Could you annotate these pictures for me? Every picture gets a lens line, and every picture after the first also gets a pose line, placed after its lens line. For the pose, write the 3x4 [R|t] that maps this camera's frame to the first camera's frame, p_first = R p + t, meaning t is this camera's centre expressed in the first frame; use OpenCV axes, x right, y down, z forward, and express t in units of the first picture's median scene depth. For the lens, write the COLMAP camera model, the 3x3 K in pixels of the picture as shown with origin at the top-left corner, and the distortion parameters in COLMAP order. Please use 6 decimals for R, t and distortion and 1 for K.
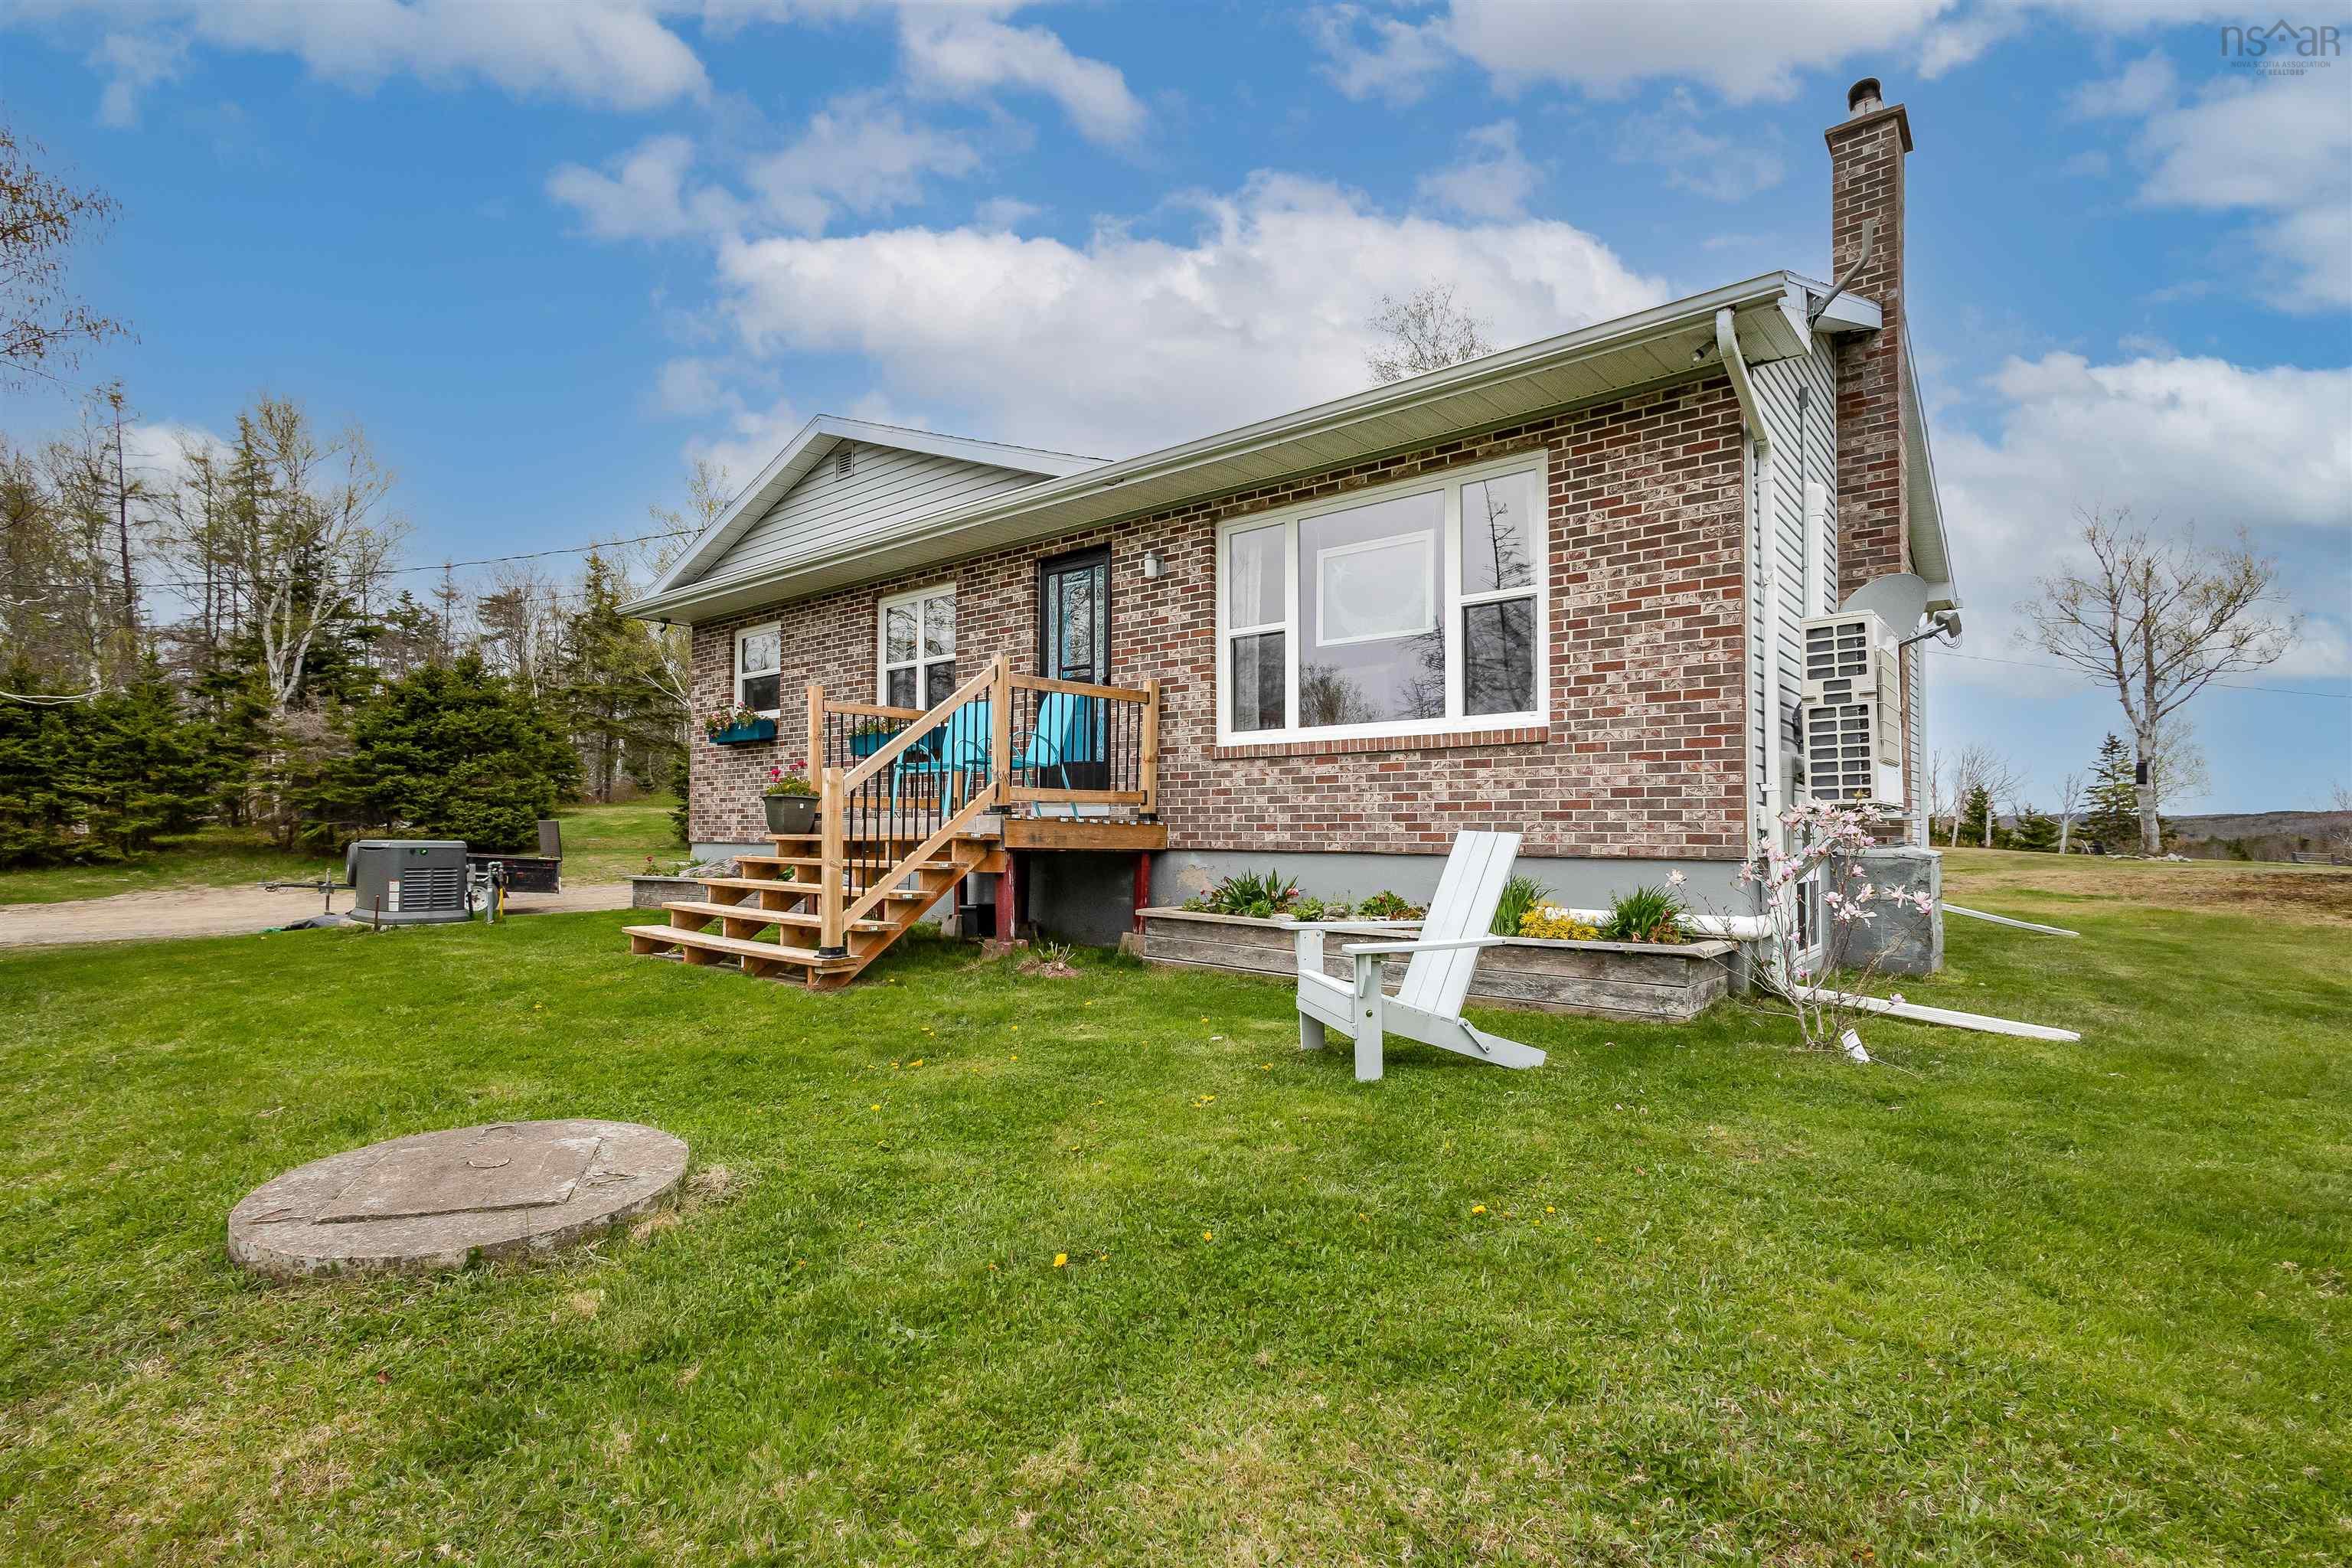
lens RADIAL K [[1133.2, 0, 1177.1], [0, 1133.2, 784.4], [0, 0, 1]] dist [0.031669, -0.009374]
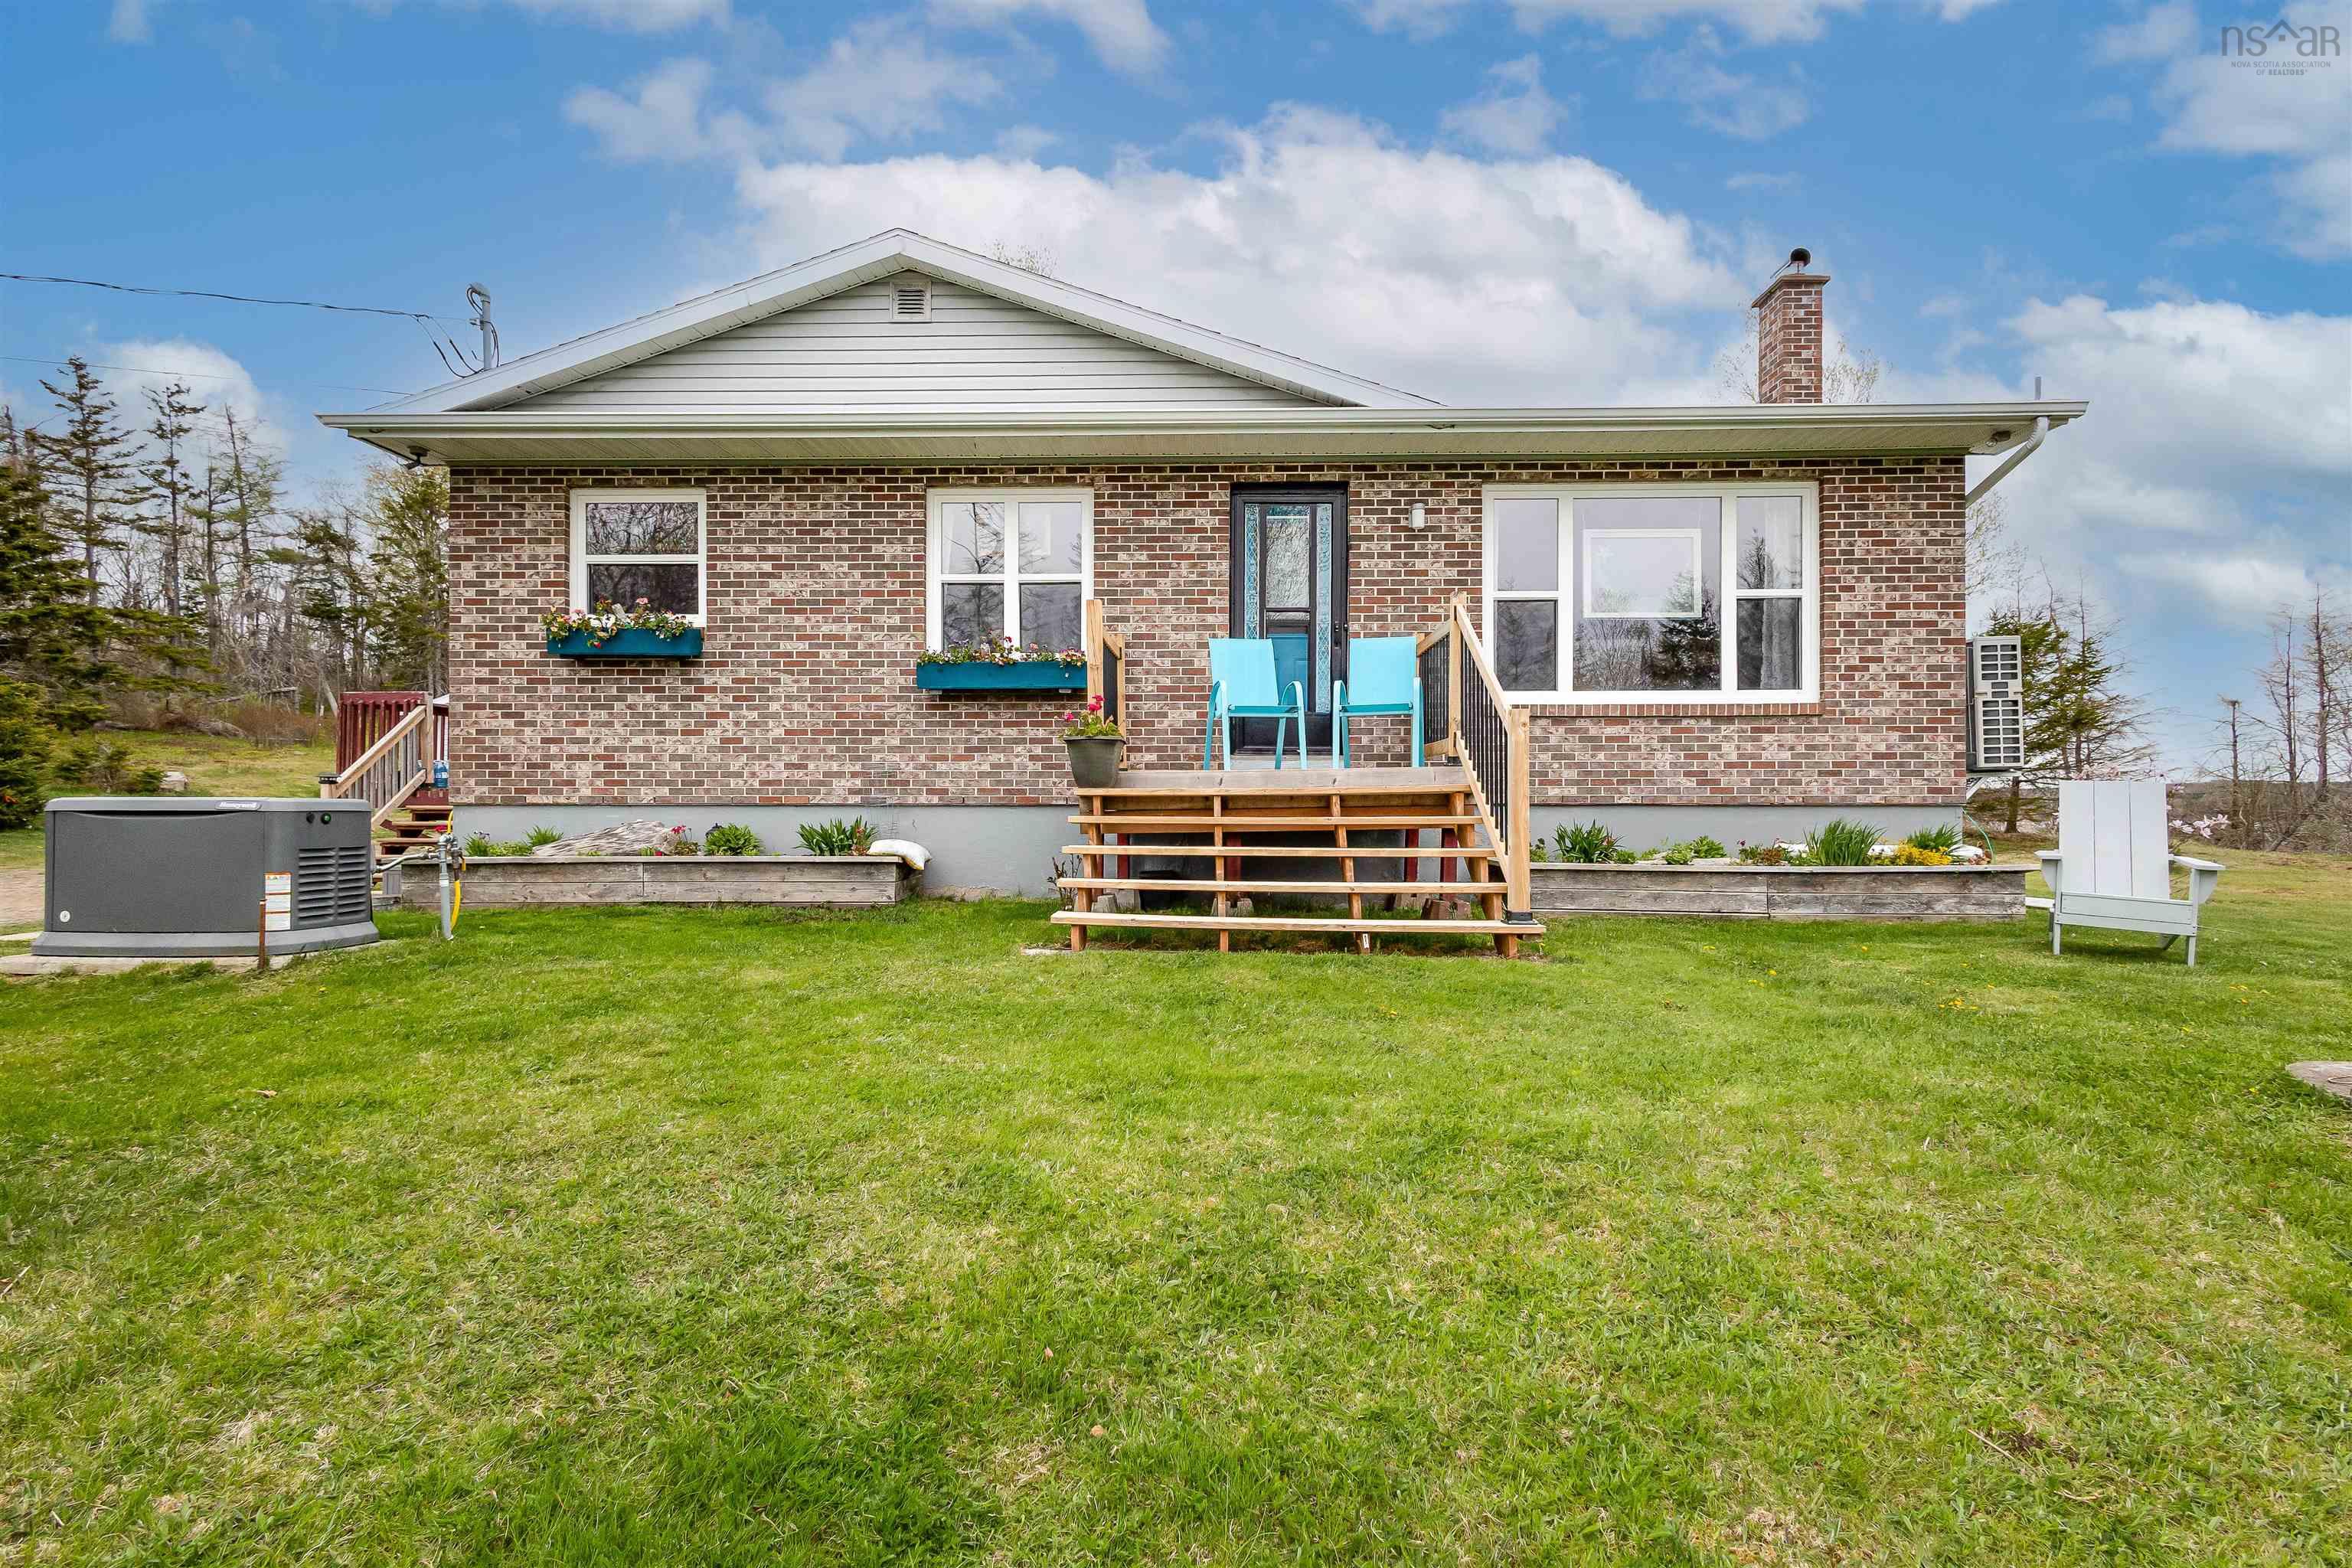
lens RADIAL K [[1133.2, 0, 1177.1], [0, 1133.2, 784.4], [0, 0, 1]] dist [0.031669, -0.009374]
pose [[0.766252, 0.007832, 0.642492, -1.026562], [-0.023794, 0.999586, 0.016192, 0.035923], [-0.642099, -0.027695, 0.766121, 0.473692]]
